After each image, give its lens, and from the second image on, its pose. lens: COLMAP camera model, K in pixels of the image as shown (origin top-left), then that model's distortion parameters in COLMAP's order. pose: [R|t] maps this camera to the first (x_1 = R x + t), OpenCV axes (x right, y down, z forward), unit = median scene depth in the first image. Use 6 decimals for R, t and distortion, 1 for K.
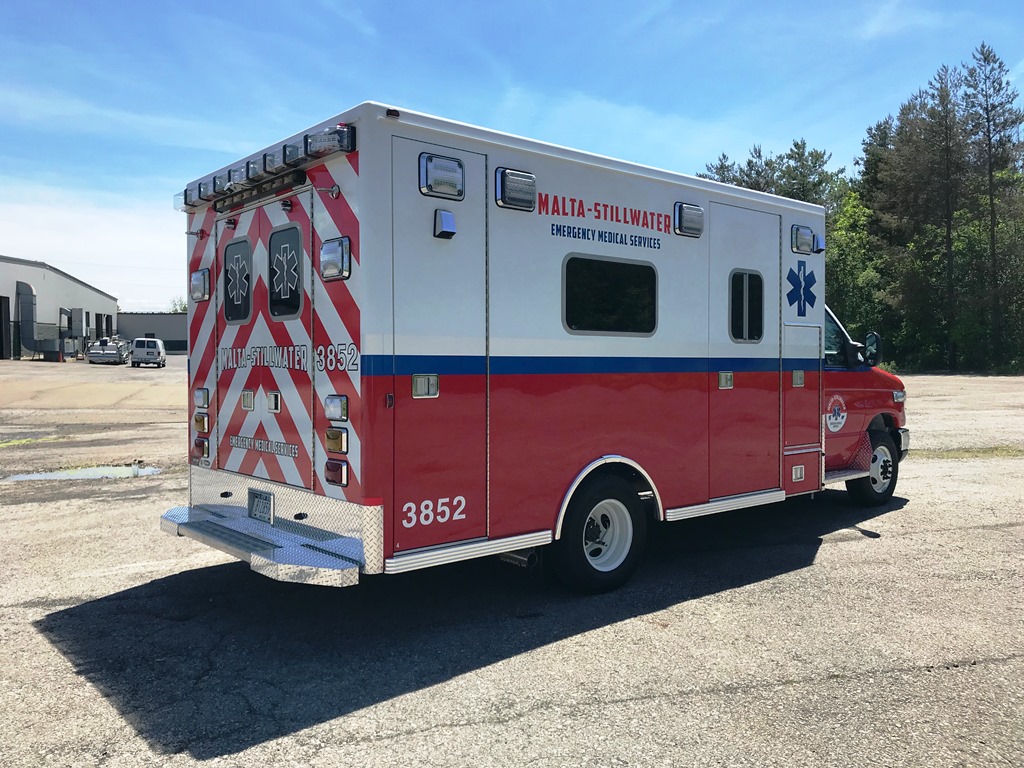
lens RADIAL K [[841.3, 0, 508.6], [0, 841.3, 382.7], [0, 0, 1]] dist [0.076910, -0.136981]
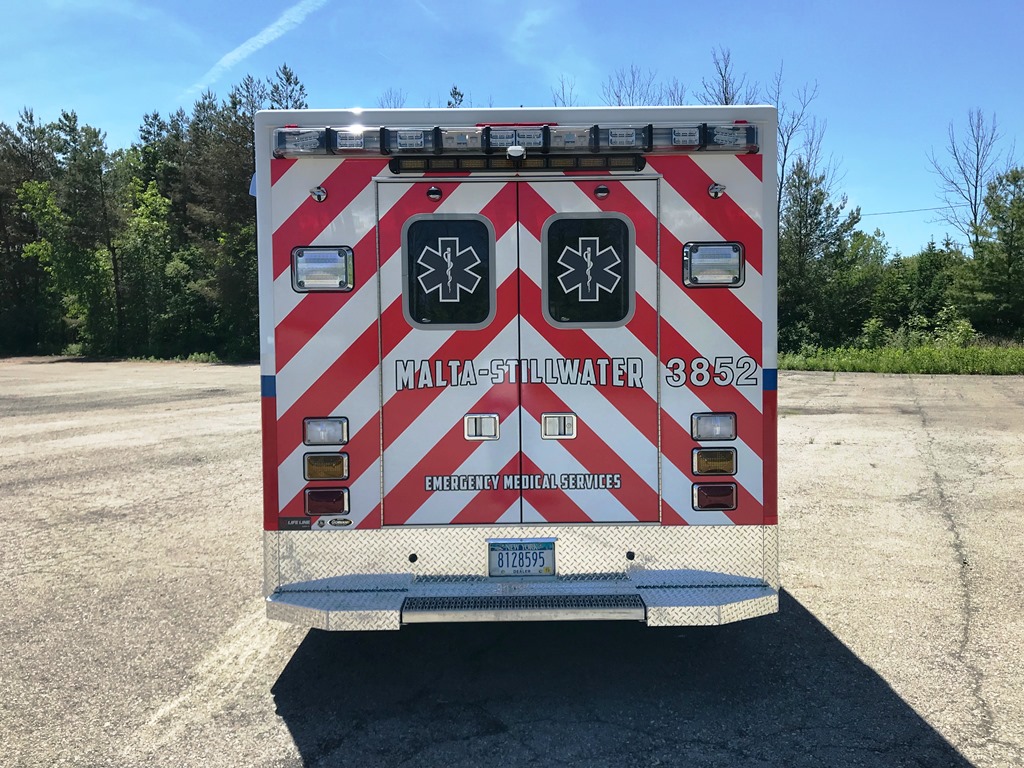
lens RADIAL K [[833.7, 0, 512.0], [0, 833.7, 384.0], [0, 0, 1]] dist [0.098915, -0.125414]
pose [[0.637256, -0.034626, 0.769874, -0.893647], [0.022606, 0.999400, 0.026237, -0.038635], [-0.770321, 0.000684, 0.637656, 0.496433]]
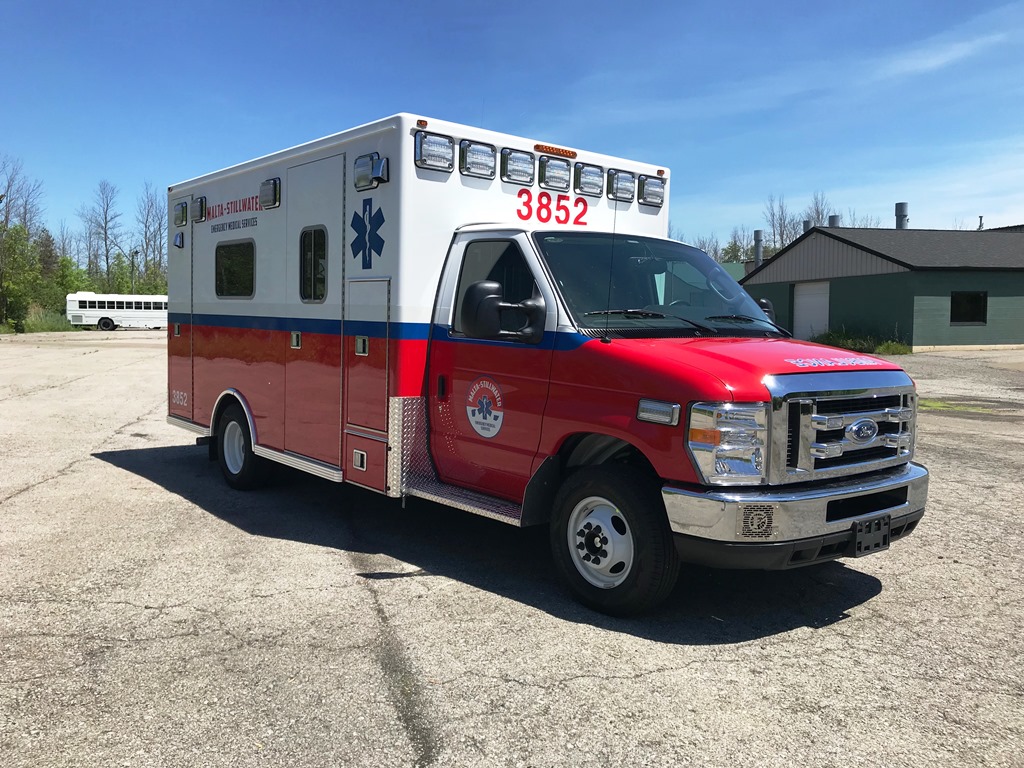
lens RADIAL K [[833.7, 0, 512.0], [0, 833.7, 384.0], [0, 0, 1]] dist [0.098915, -0.125414]
pose [[-0.026680, 0.080222, -0.996420, 1.482031], [-0.048469, 0.995499, 0.081445, -0.052227], [0.998468, 0.050468, -0.022672, 1.501303]]
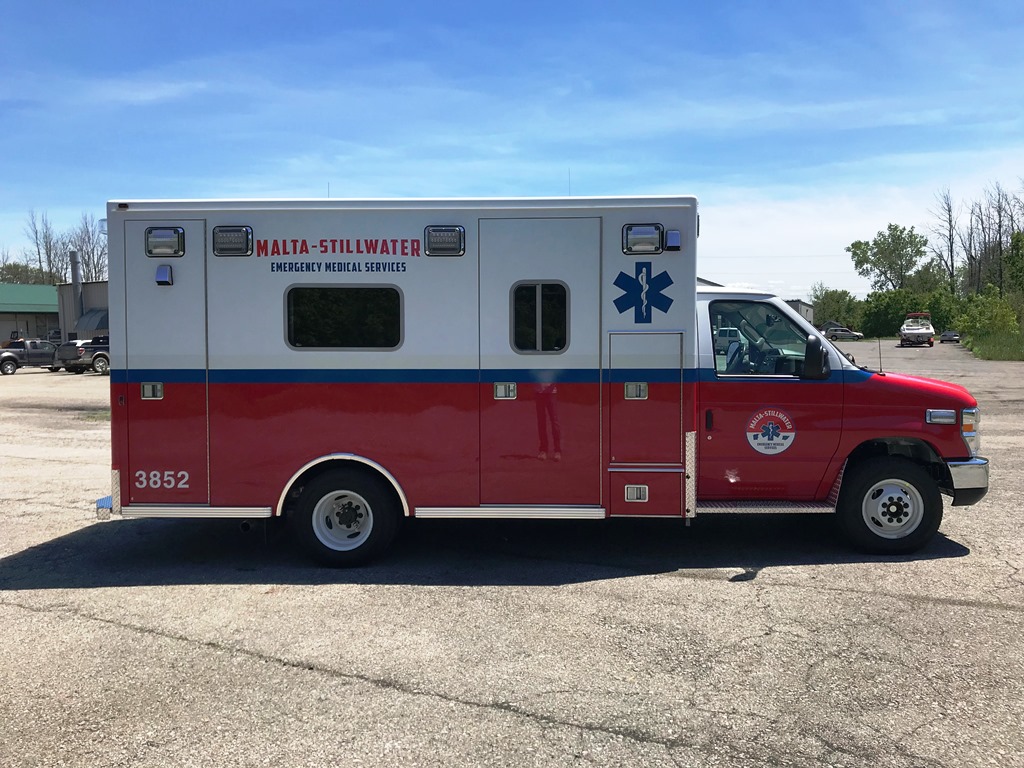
lens RADIAL K [[841.3, 0, 508.6], [0, 841.3, 382.7], [0, 0, 1]] dist [0.076910, -0.136981]
pose [[0.737011, 0.025055, -0.675416, 1.105451], [-0.013413, 0.999658, 0.022447, -0.041646], [0.675747, -0.007484, 0.737095, 0.296131]]
